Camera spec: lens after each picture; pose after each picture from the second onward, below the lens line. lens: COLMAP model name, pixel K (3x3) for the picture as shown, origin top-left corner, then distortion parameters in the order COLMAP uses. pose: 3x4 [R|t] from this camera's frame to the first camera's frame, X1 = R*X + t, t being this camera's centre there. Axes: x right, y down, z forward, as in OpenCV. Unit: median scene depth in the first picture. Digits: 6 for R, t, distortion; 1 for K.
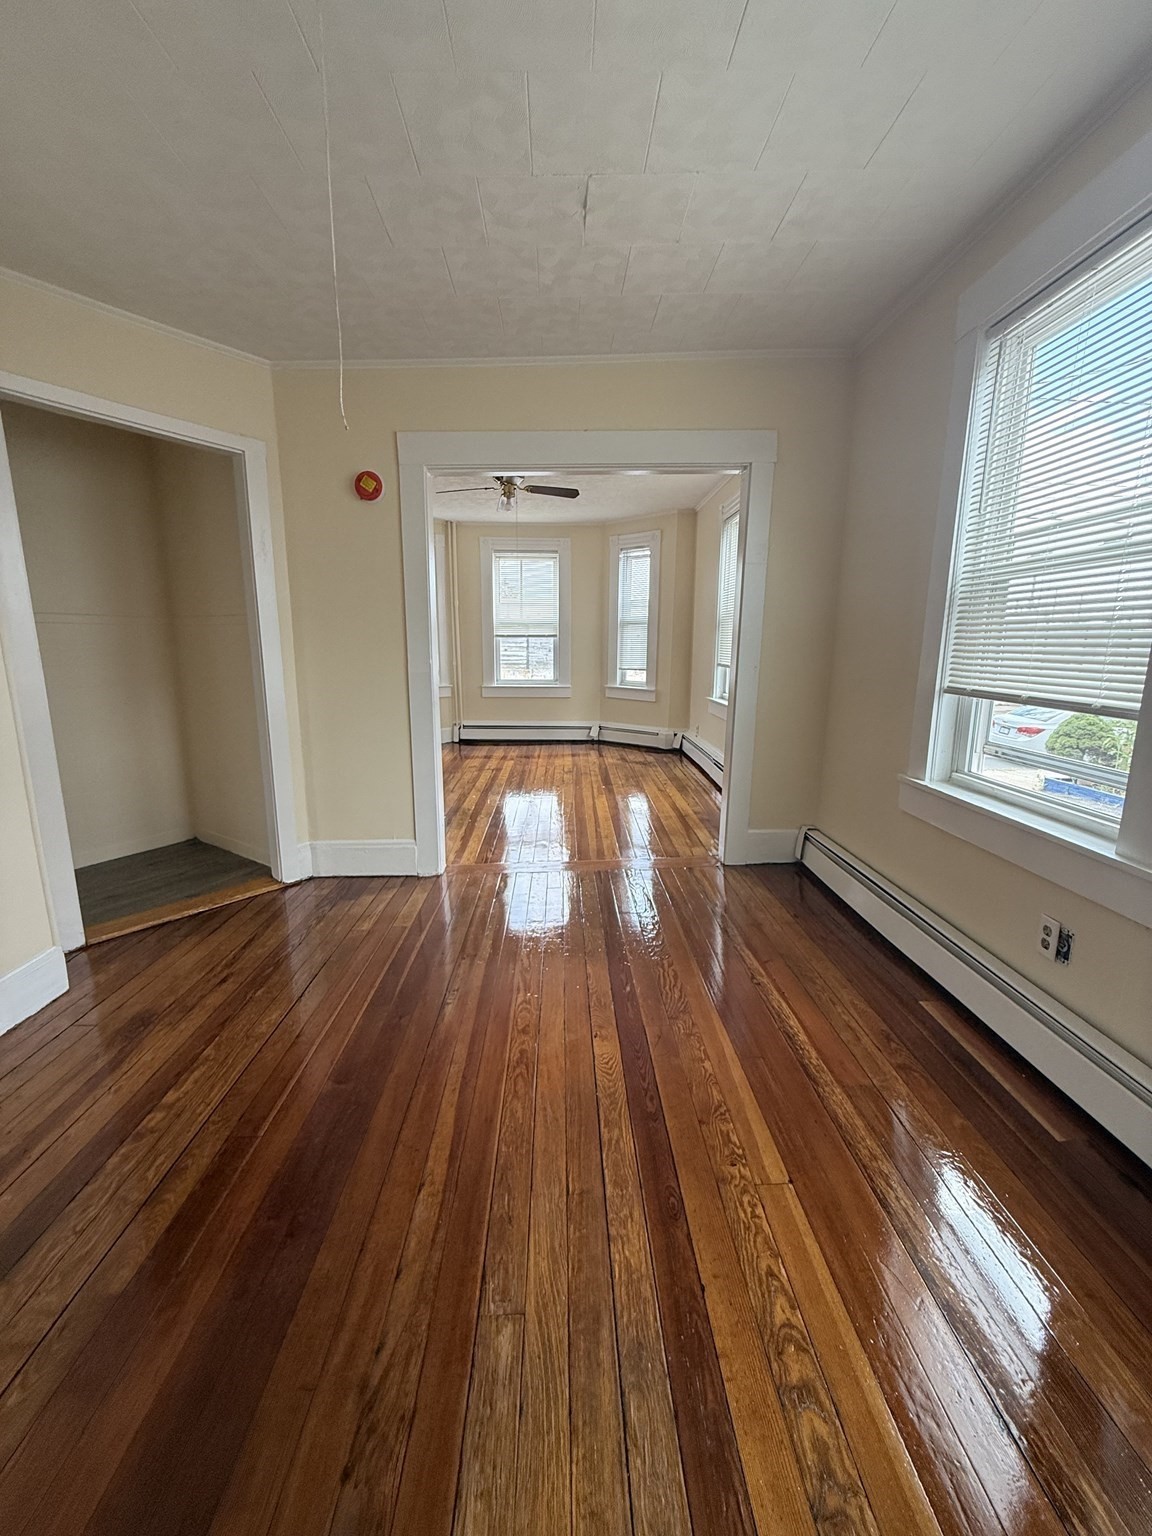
lens RADIAL K [[611.9, 0, 576.1], [0, 611.9, 766.7], [0, 0, 1]] dist [0.000321, 0.000130]
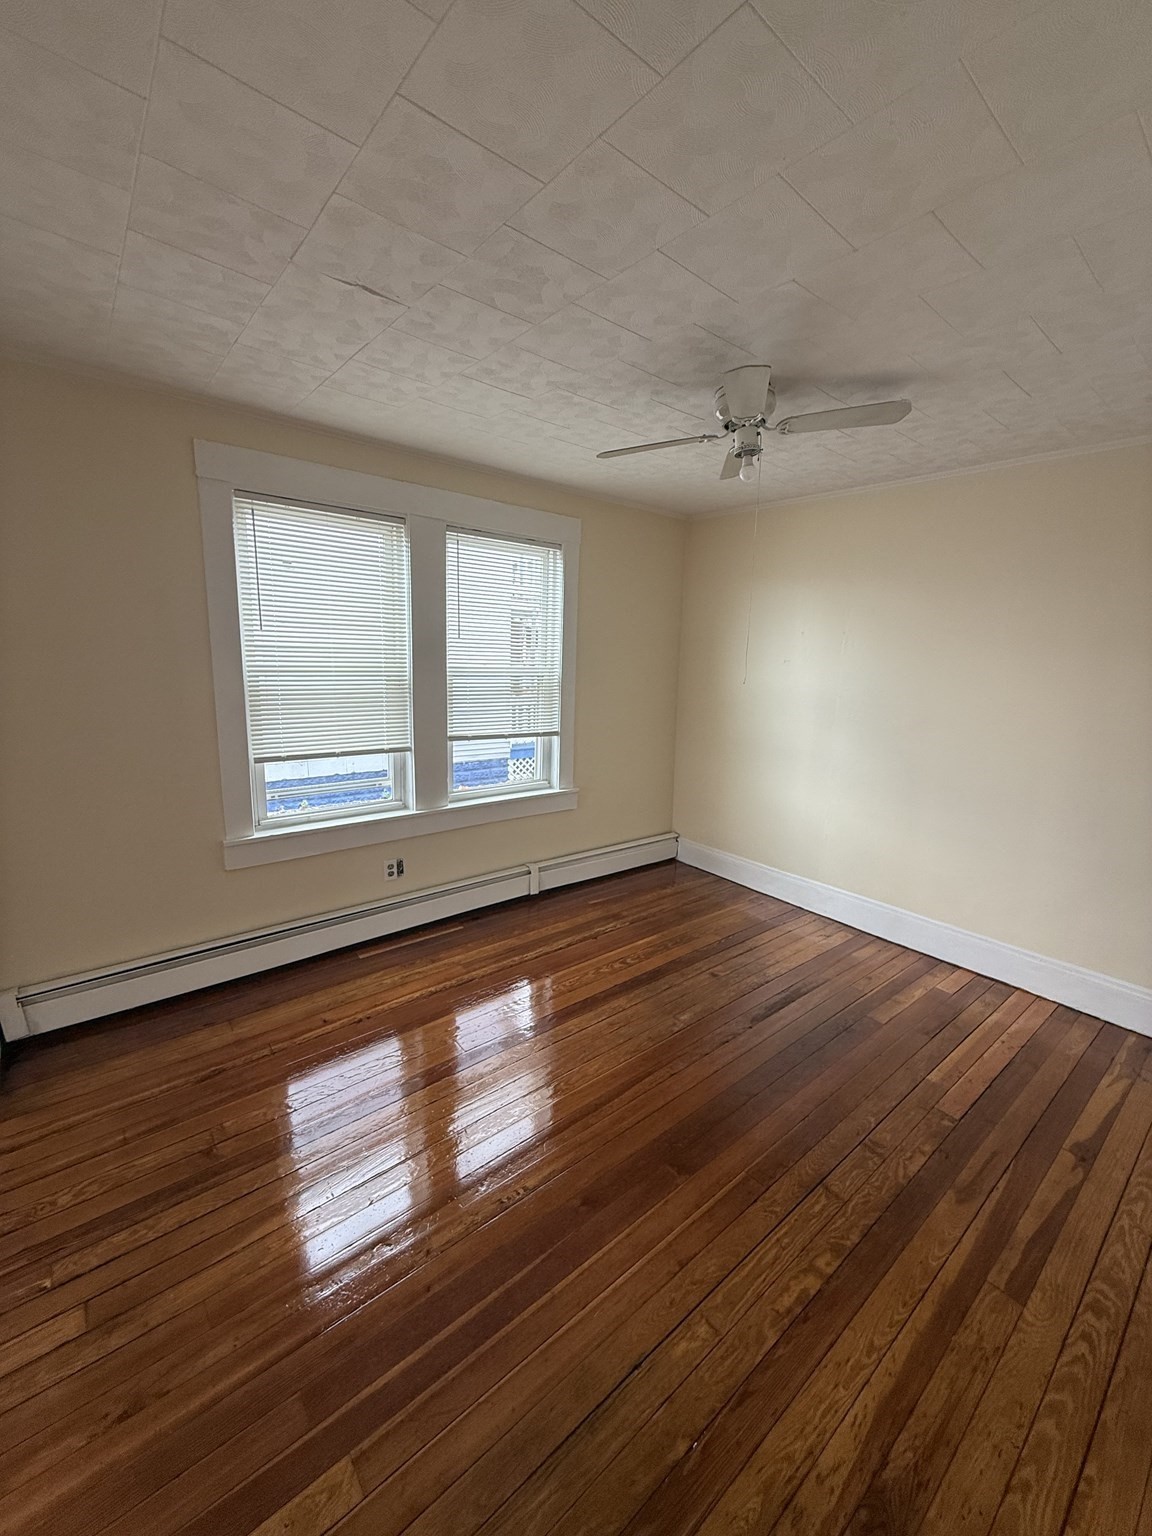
lens RADIAL K [[611.9, 0, 576.1], [0, 611.9, 766.7], [0, 0, 1]] dist [0.000321, 0.000130]
pose [[-0.611639, -0.162270, 0.774317, -0.759876], [0.126014, 0.946261, 0.297843, -0.393997], [-0.781037, 0.279747, -0.558322, 1.159012]]
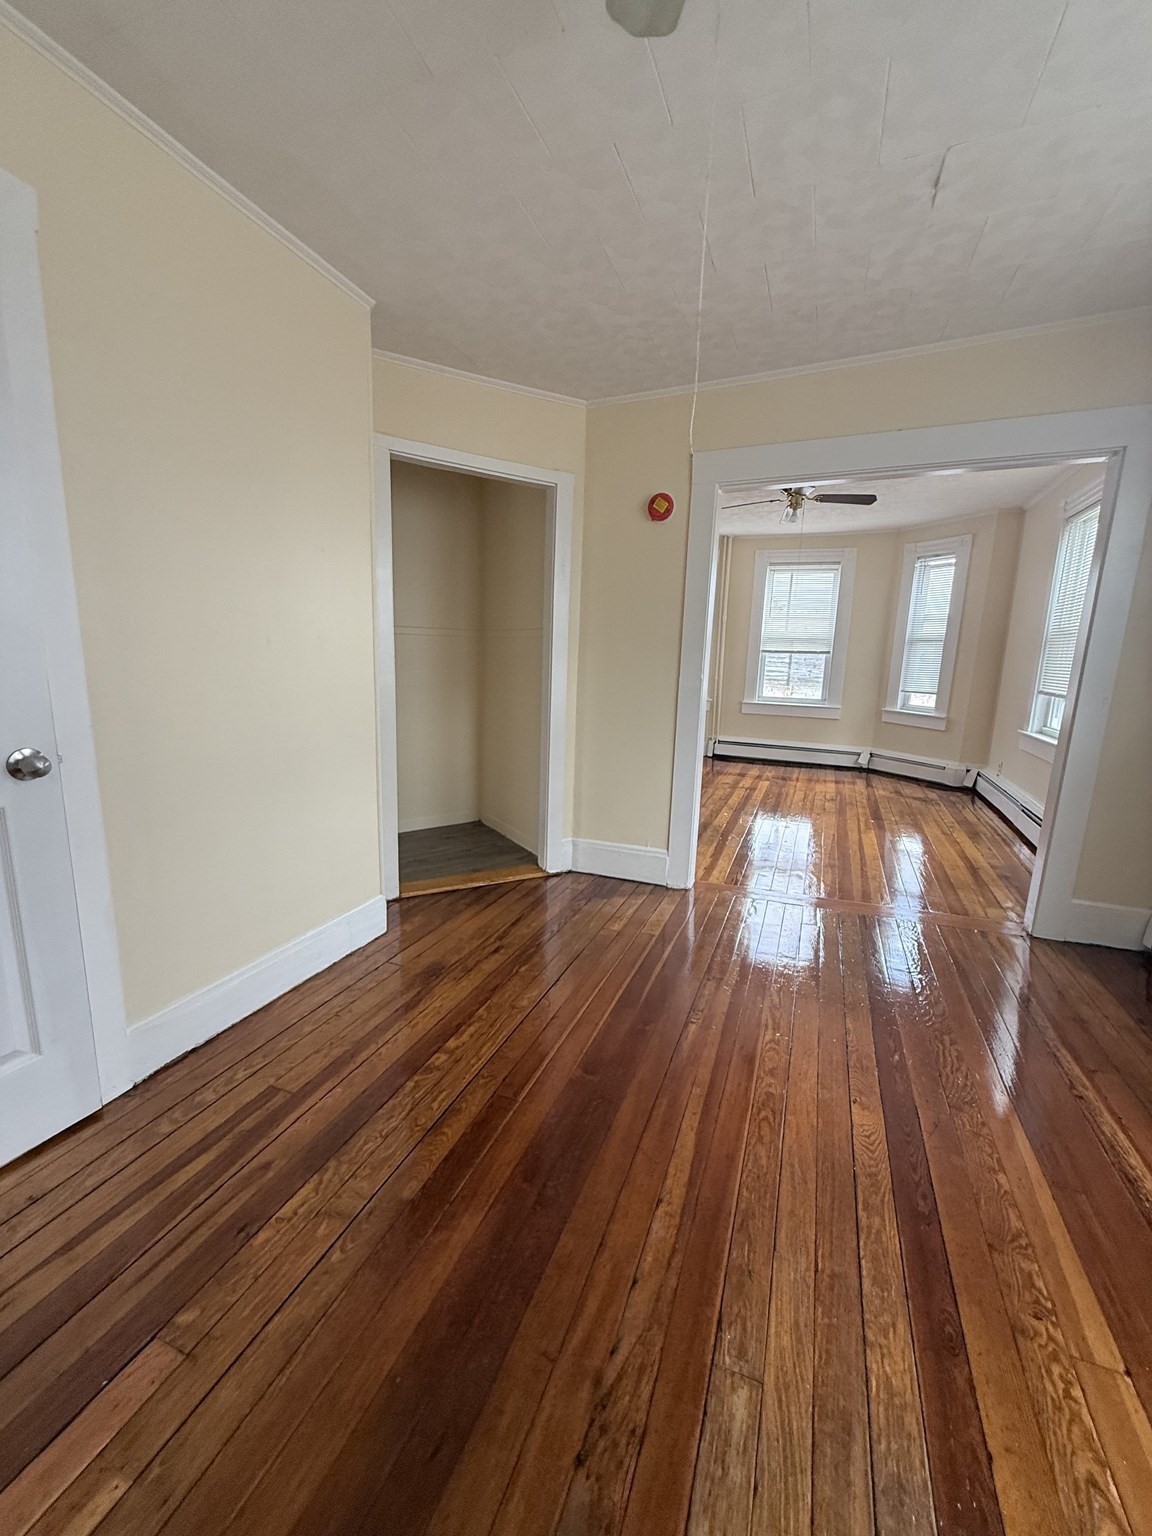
lens RADIAL K [[611.9, 0, 576.1], [0, 611.9, 766.7], [0, 0, 1]] dist [0.000321, 0.000130]
pose [[0.918452, 0.094733, -0.384021, -0.037031], [-0.102573, 0.994726, 0.000066, -0.004862], [0.382002, 0.039329, 0.923324, -0.002095]]
